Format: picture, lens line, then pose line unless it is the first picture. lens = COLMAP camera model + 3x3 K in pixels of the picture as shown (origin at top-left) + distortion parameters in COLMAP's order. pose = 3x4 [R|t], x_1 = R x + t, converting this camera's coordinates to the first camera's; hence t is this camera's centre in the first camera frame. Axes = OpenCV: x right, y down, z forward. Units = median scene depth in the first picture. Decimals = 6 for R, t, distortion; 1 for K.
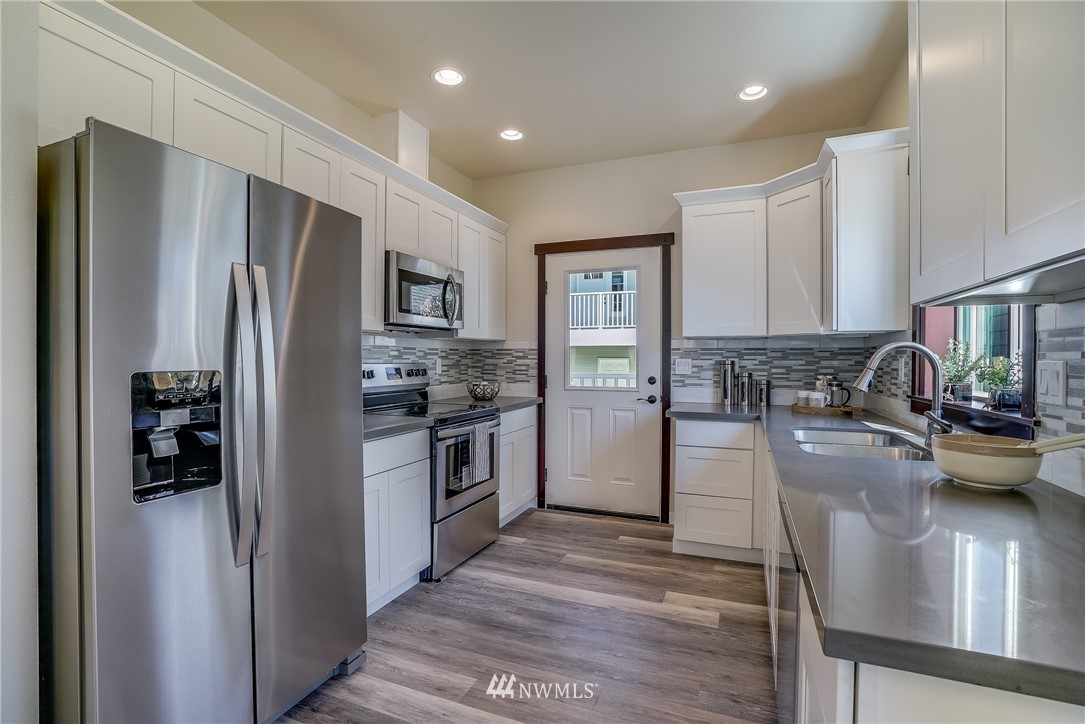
lens RADIAL K [[500.4, 0, 542.5], [0, 500.4, 362.0], [0, 0, 1]] dist [-0.066058, 0.027385]
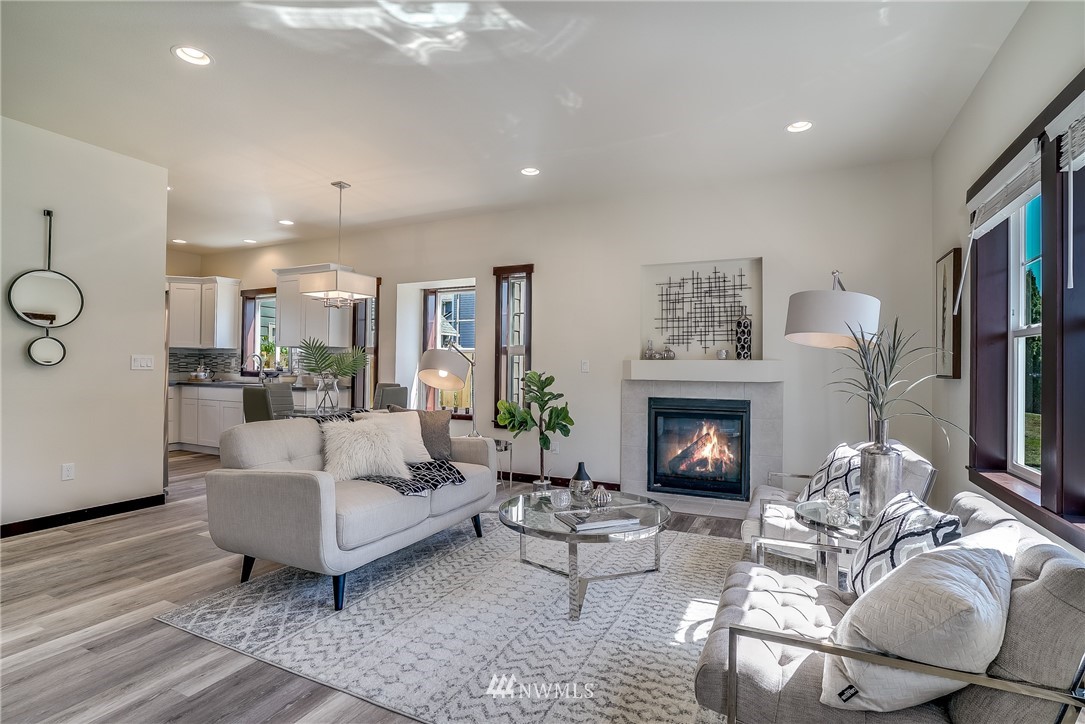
lens RADIAL K [[518.3, 0, 536.5], [0, 518.3, 361.8], [0, 0, 1]] dist [-0.061871, 0.029752]
pose [[0.066654, 0.006051, 0.997758, -1.495739], [-0.001008, 0.999982, -0.005997, 0.019394], [-0.997776, -0.000606, 0.066659, -0.680240]]
